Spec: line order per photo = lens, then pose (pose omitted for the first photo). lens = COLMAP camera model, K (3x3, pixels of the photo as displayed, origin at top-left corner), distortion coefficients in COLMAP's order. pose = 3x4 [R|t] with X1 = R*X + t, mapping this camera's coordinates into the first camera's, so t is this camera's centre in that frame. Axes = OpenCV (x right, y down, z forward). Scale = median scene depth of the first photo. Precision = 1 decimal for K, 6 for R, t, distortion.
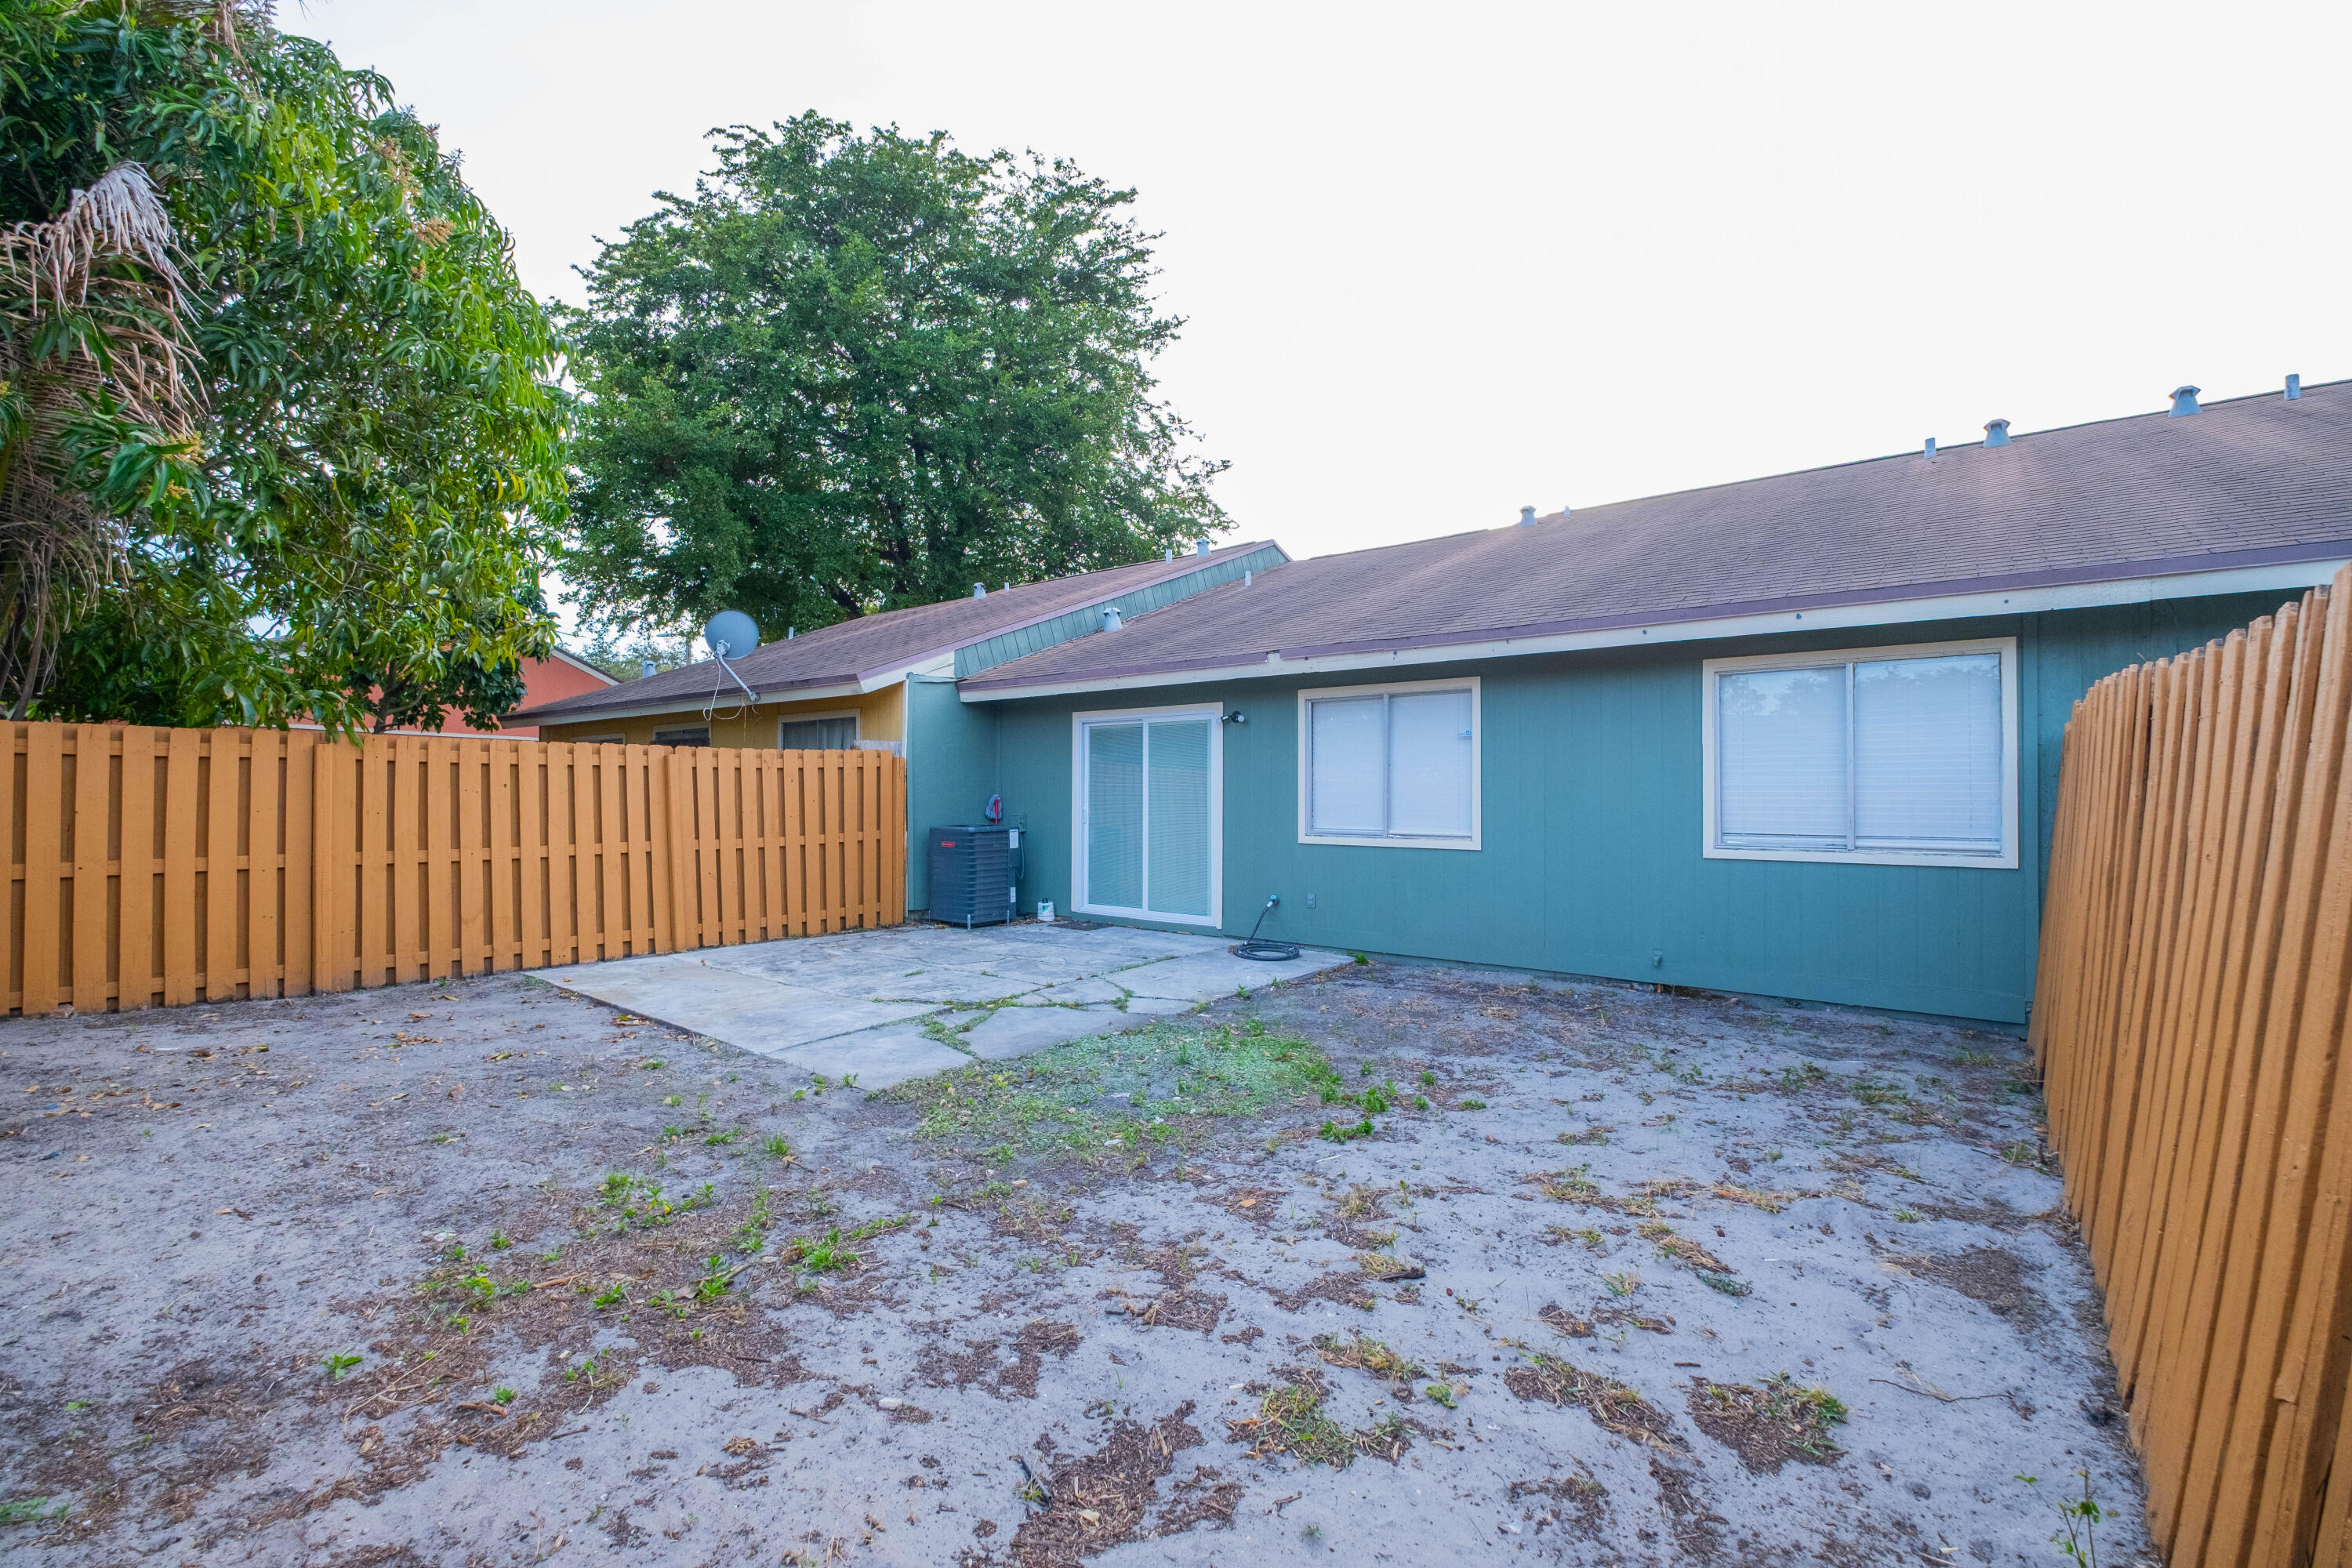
lens RADIAL K [[1045.0, 0, 1180.6], [0, 1045.0, 775.5], [0, 0, 1]] dist [0.000980, 0.000308]
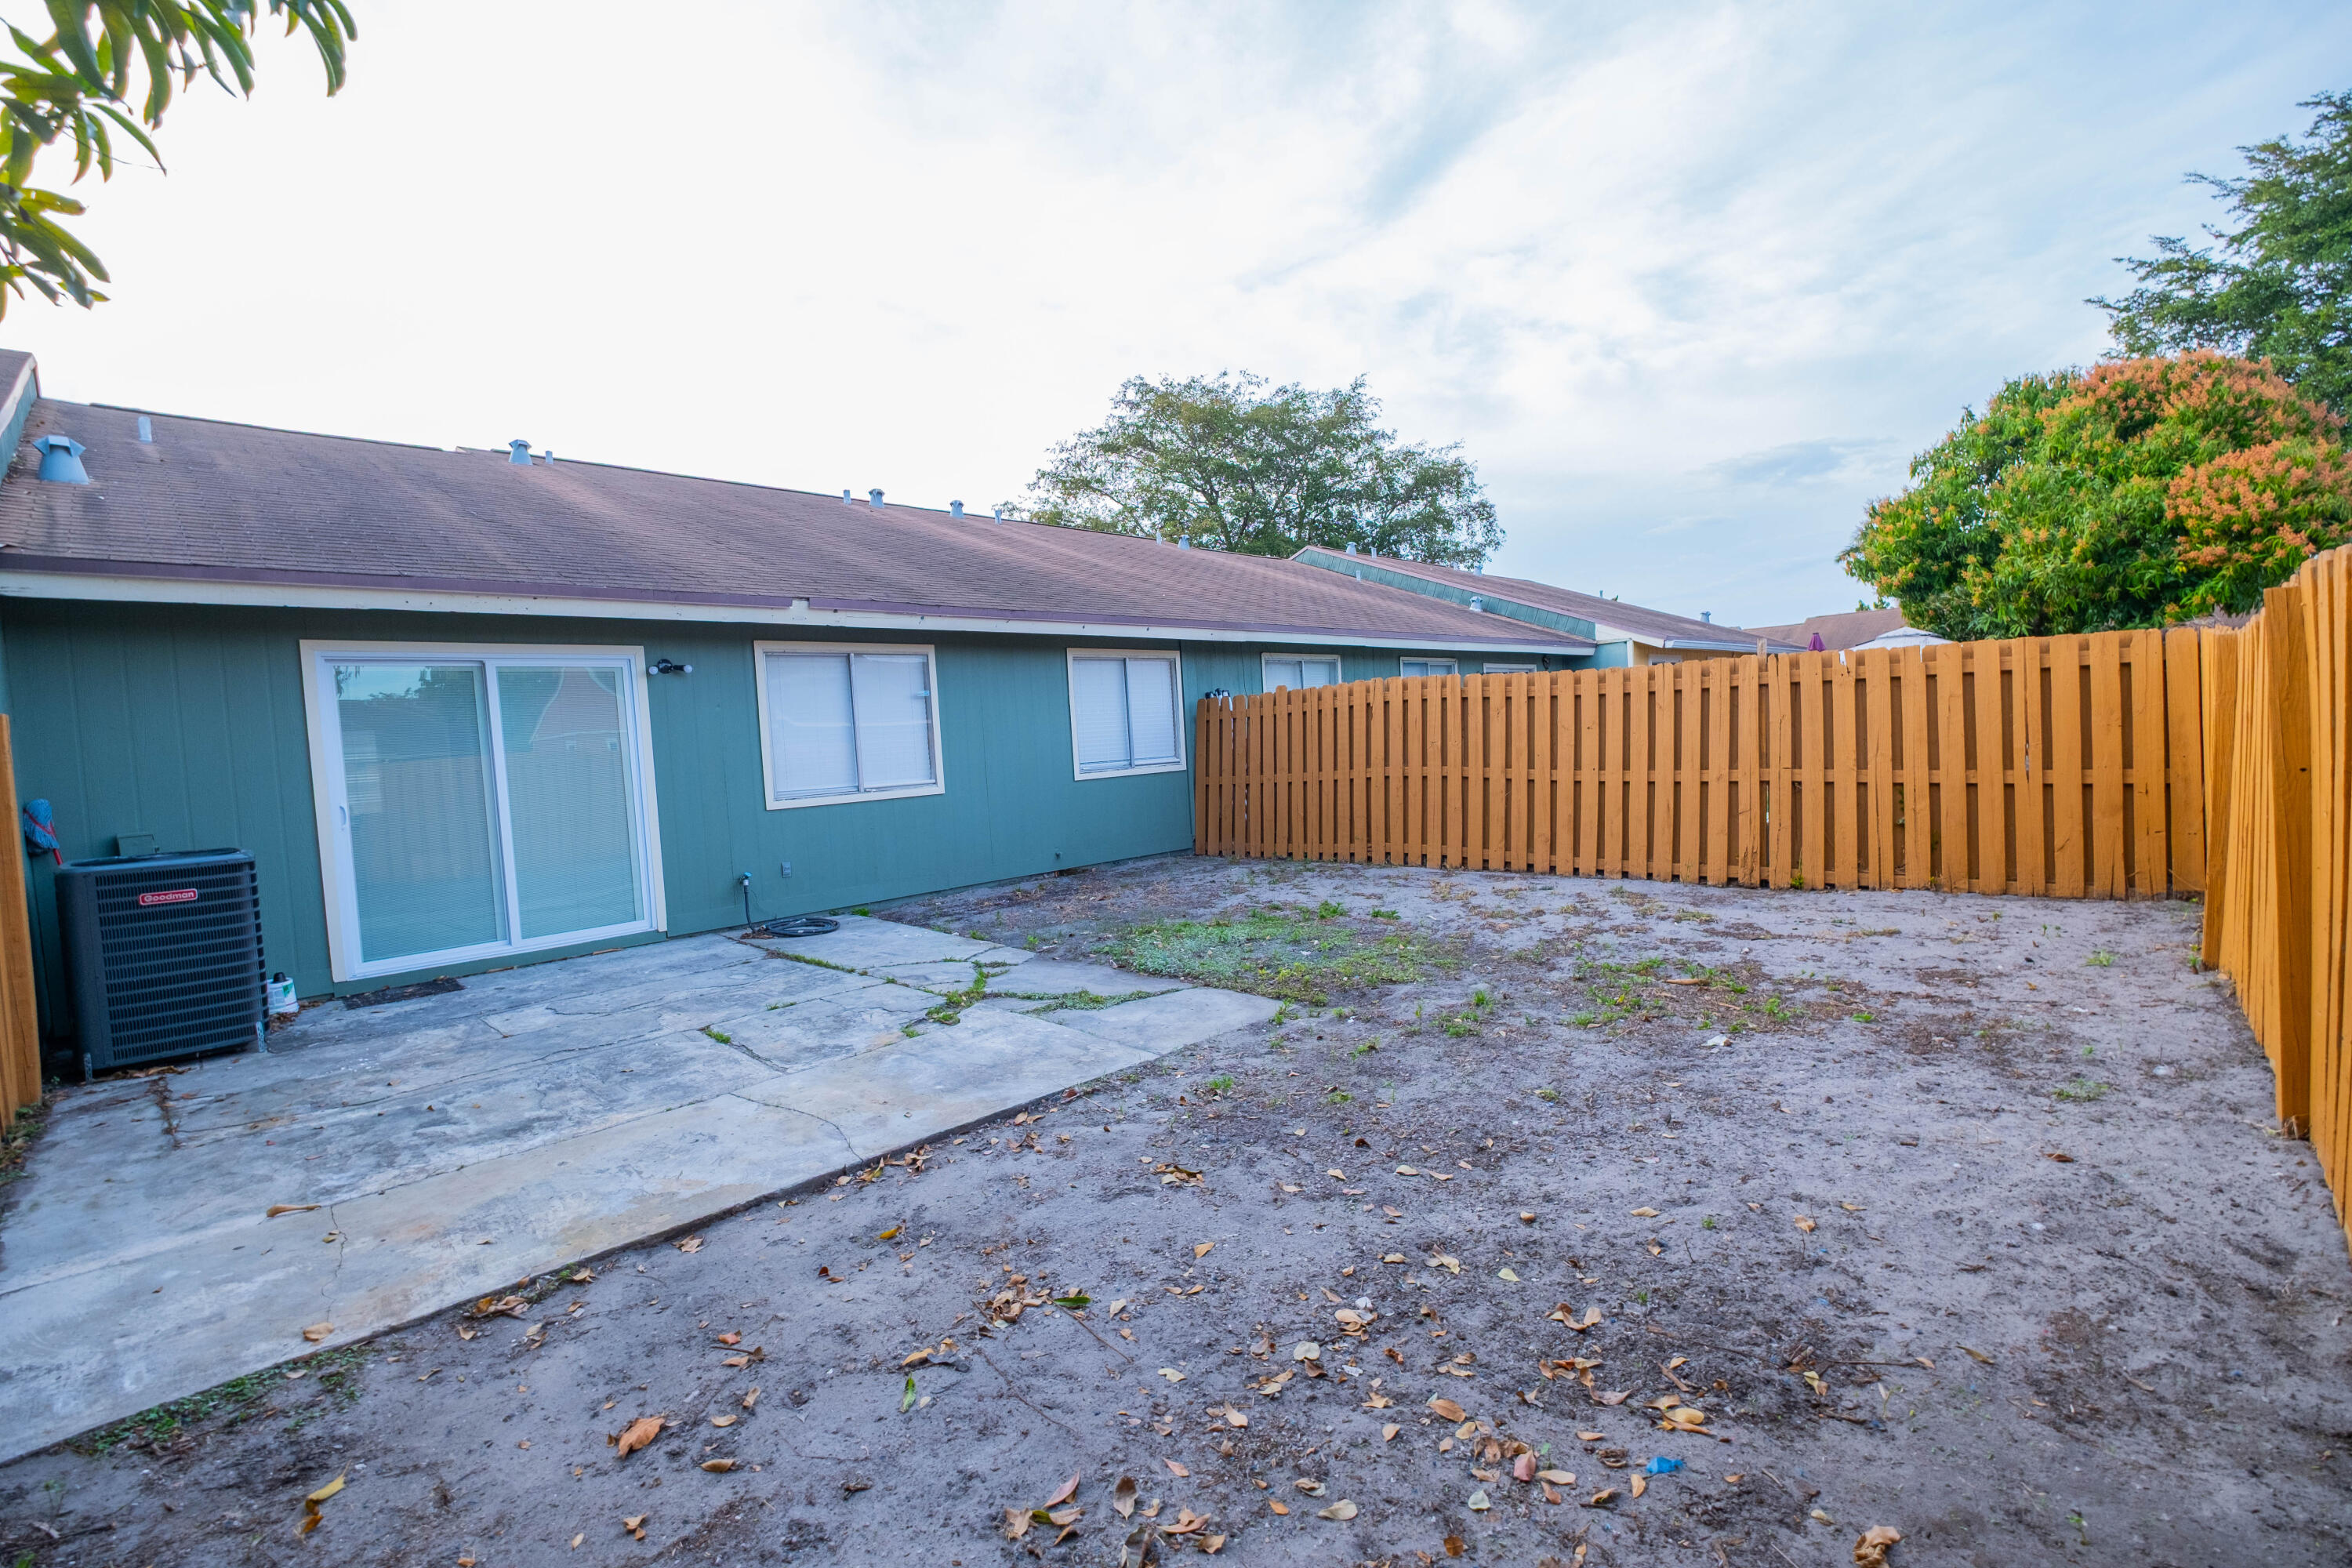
lens RADIAL K [[1014.6, 0, 1172.9], [0, 1014.6, 786.8], [0, 0, 1]] dist [-0.014308, -0.000136]
pose [[0.087046, -0.058730, 0.994472, -0.775906], [0.039864, 0.997666, 0.055430, 0.010280], [-0.995406, 0.034819, 0.089184, 0.603634]]
